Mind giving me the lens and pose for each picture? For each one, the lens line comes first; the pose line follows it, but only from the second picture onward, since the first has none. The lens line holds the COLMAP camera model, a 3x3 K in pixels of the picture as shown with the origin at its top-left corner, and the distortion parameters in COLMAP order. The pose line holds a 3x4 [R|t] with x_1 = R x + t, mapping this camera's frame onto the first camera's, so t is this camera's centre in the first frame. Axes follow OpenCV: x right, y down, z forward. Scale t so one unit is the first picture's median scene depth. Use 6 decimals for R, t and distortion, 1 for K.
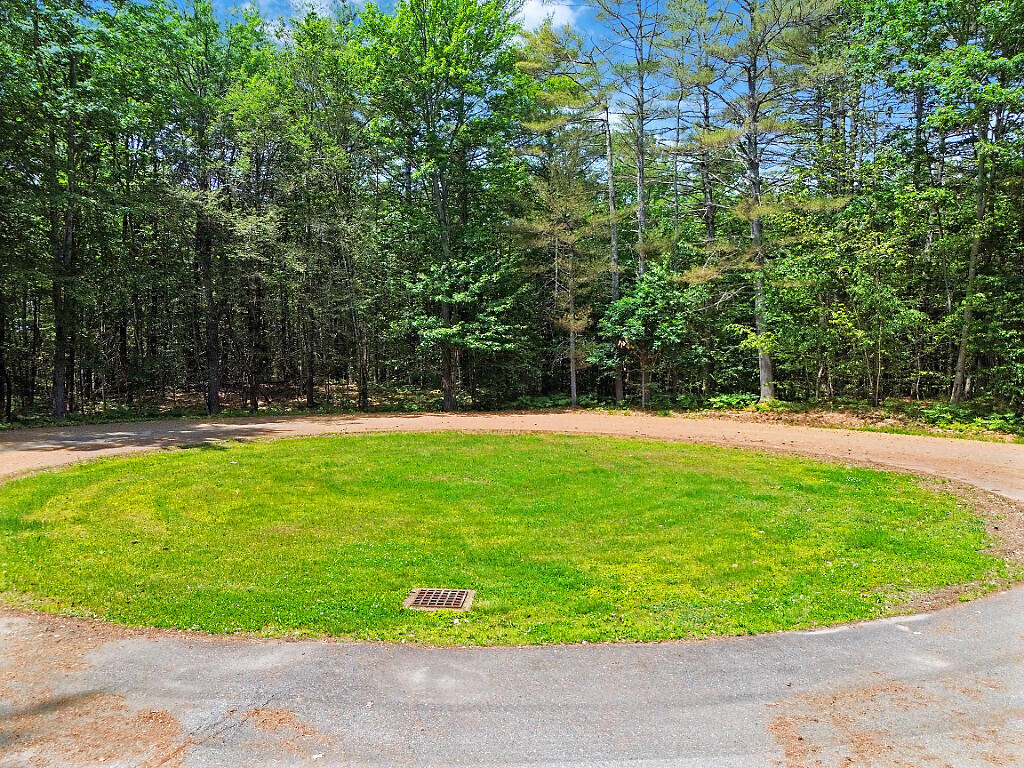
lens RADIAL K [[696.3, 0, 513.8], [0, 696.3, 385.0], [0, 0, 1]] dist [0.012747, -0.004147]
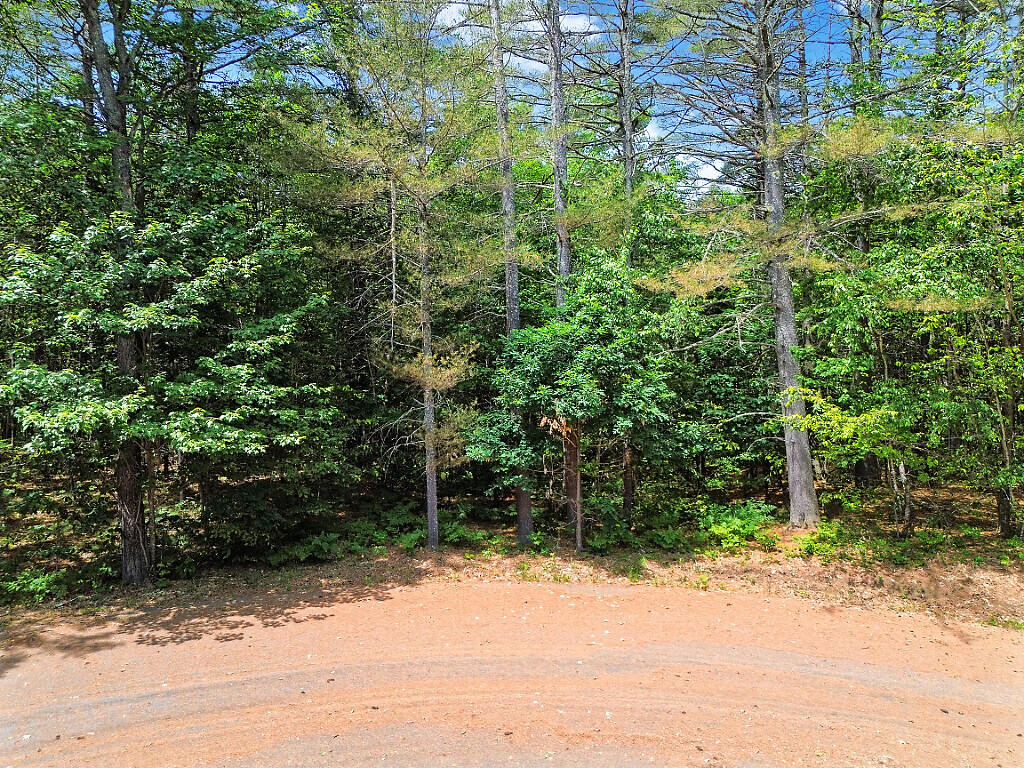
lens RADIAL K [[696.3, 0, 521.9], [0, 696.3, 387.8], [0, 0, 1]] dist [0.012747, -0.004147]
pose [[0.948999, -0.013816, 0.314977, -0.004887], [0.010787, 0.999877, 0.011360, -0.087783], [-0.315096, -0.007383, 0.949031, 0.570848]]
